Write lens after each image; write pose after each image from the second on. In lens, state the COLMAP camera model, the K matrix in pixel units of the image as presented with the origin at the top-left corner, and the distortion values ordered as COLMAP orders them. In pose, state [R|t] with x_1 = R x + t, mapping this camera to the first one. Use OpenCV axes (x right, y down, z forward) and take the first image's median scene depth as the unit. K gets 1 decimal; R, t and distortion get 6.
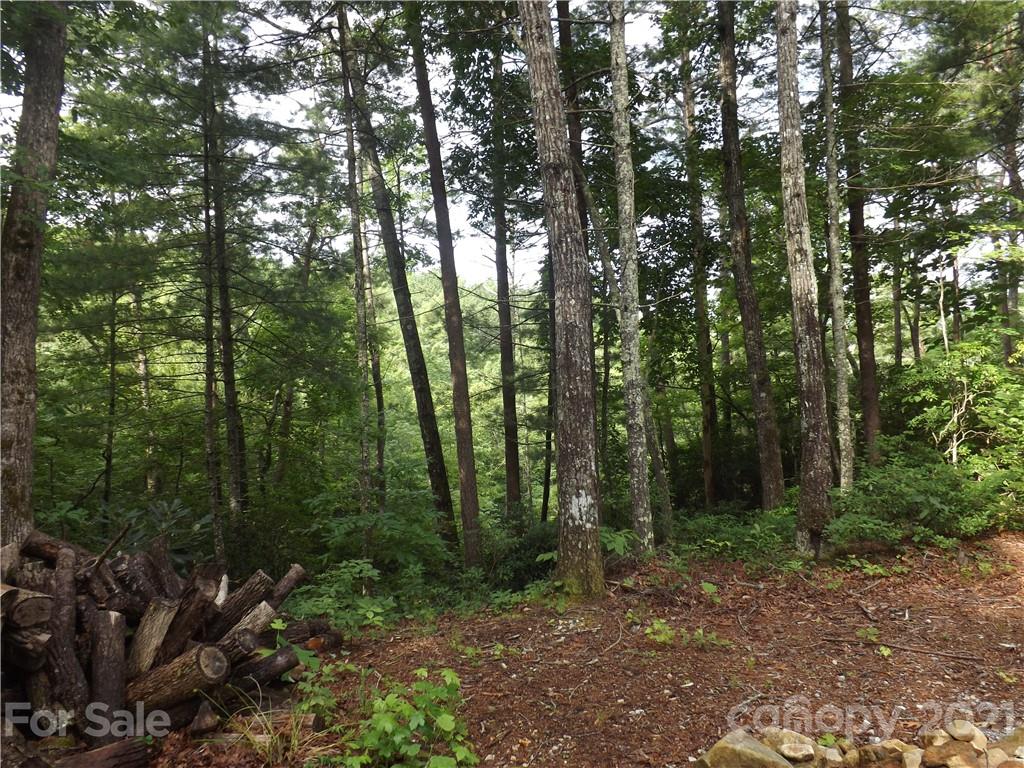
lens RADIAL K [[760.2, 0, 514.0], [0, 760.2, 384.6], [0, 0, 1]] dist [-0.045954, 0.013657]
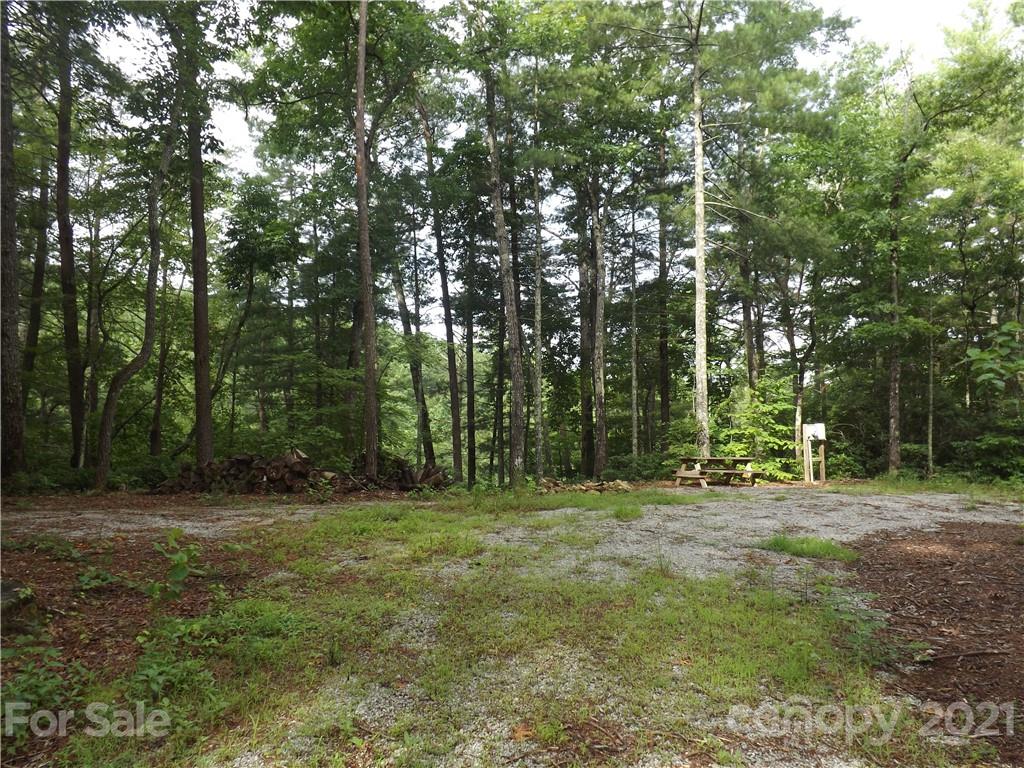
lens RADIAL K [[760.2, 0, 511.4], [0, 760.2, 385.7], [0, 0, 1]] dist [-0.045954, 0.013657]
pose [[0.994382, 0.039037, 0.098386, -0.095788], [-0.033232, 0.997647, -0.059965, 0.013109], [-0.100495, 0.056358, 0.993340, -0.776195]]
